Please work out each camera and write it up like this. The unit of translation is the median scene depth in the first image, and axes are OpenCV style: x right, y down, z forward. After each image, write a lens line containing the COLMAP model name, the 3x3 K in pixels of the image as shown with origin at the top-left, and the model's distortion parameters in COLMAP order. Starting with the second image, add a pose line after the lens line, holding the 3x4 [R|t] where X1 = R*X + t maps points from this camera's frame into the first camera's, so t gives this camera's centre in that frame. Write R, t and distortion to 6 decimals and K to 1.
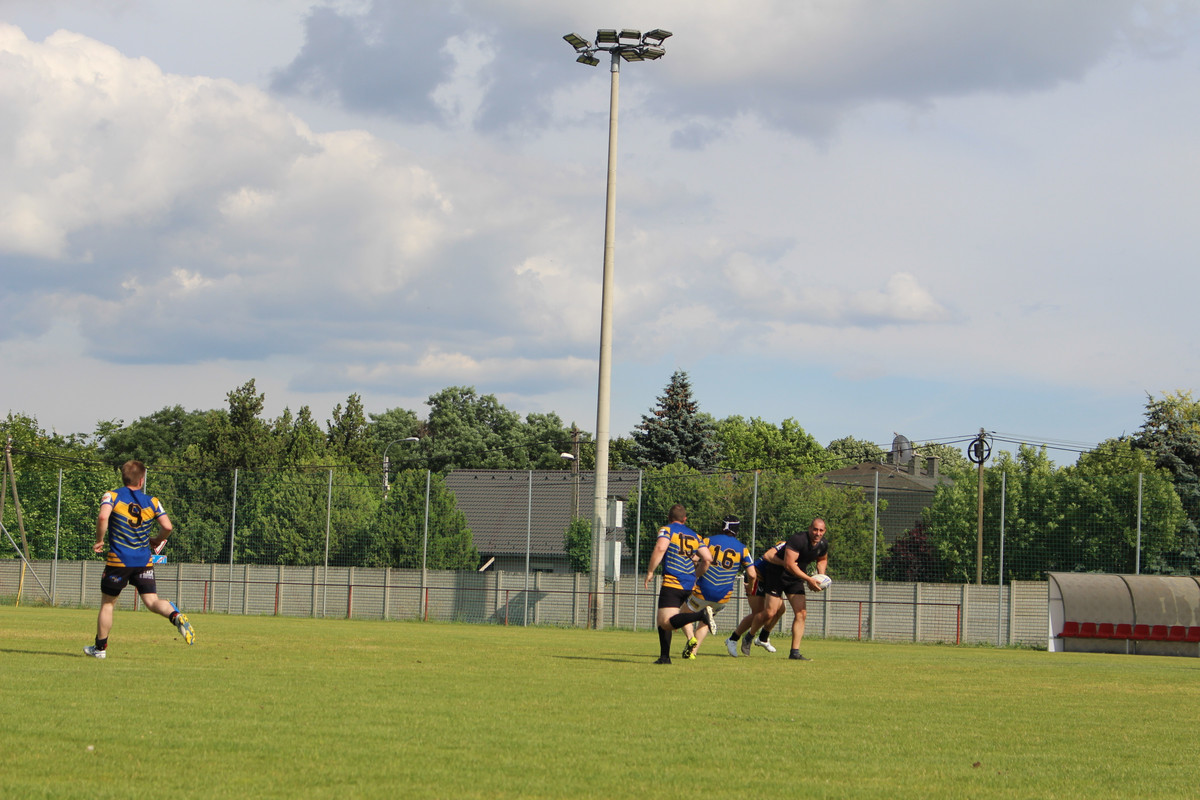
lens RADIAL K [[2939.9, 0, 598.7], [0, 2939.9, 399.7], [0, 0, 1]] dist [-0.054788, 0.000000]
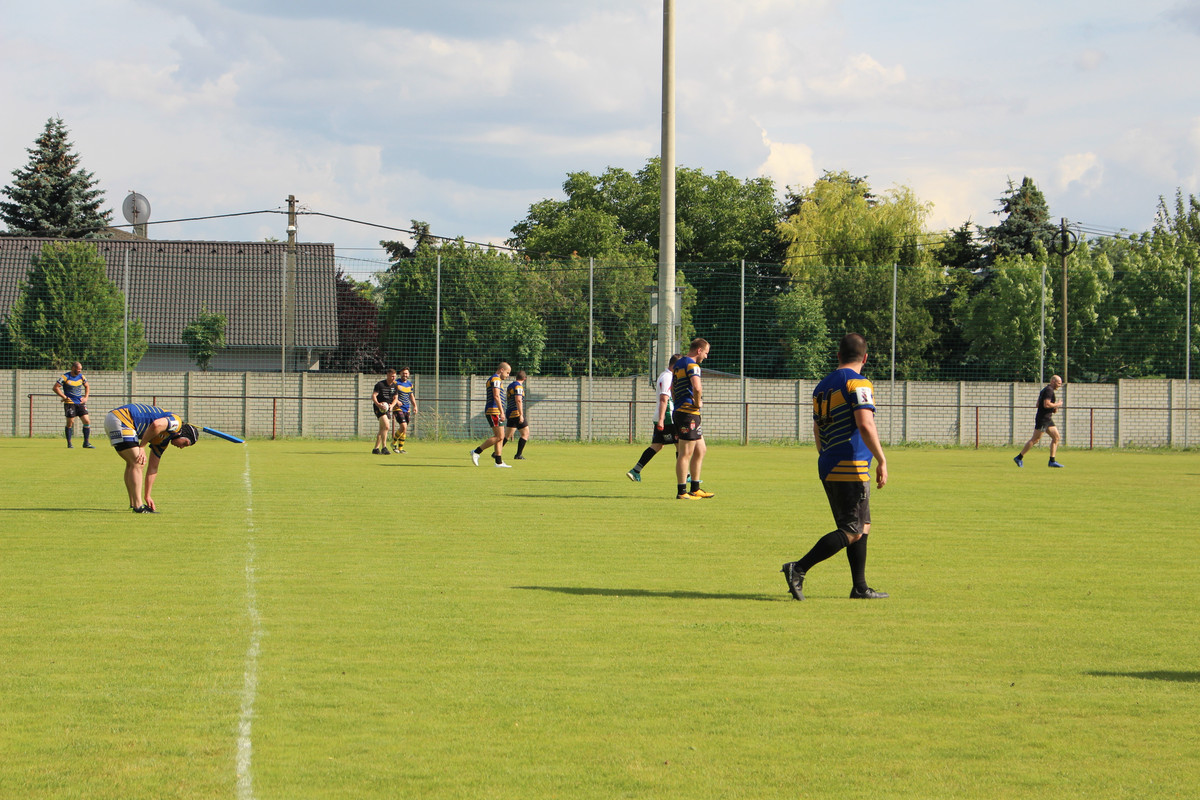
lens RADIAL K [[2939.9, 0, 600.1], [0, 2939.9, 399.7], [0, 0, 1]] dist [-0.054788, 0.000000]
pose [[0.725303, -0.021304, 0.688100, -0.572578], [-0.036376, 0.996939, 0.069209, 0.008722], [-0.687468, -0.075227, 0.722308, 0.404477]]
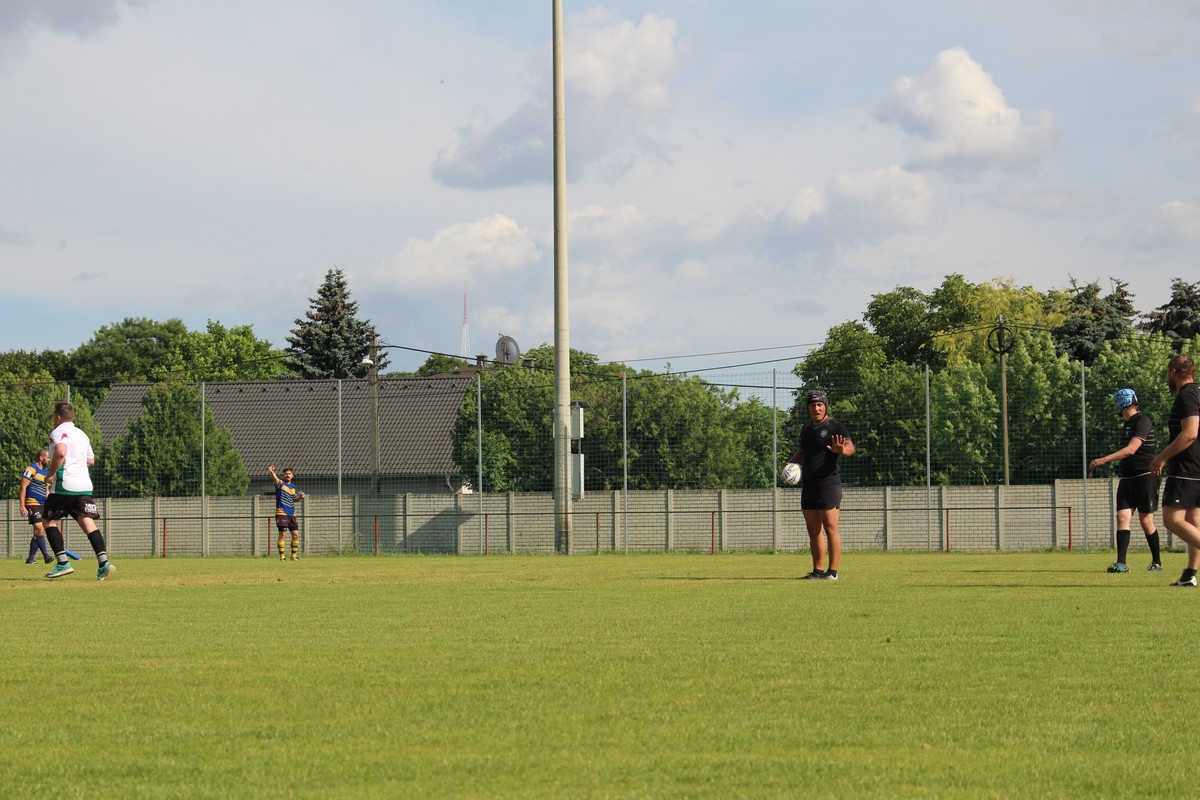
lens RADIAL K [[2939.9, 0, 599.0], [0, 2939.9, 400.3], [0, 0, 1]] dist [-0.054788, 0.000000]
pose [[0.947336, -0.030841, 0.318754, -0.257128], [0.021106, 0.999201, 0.033951, 0.002238], [-0.319546, -0.025436, 0.947229, 0.156417]]
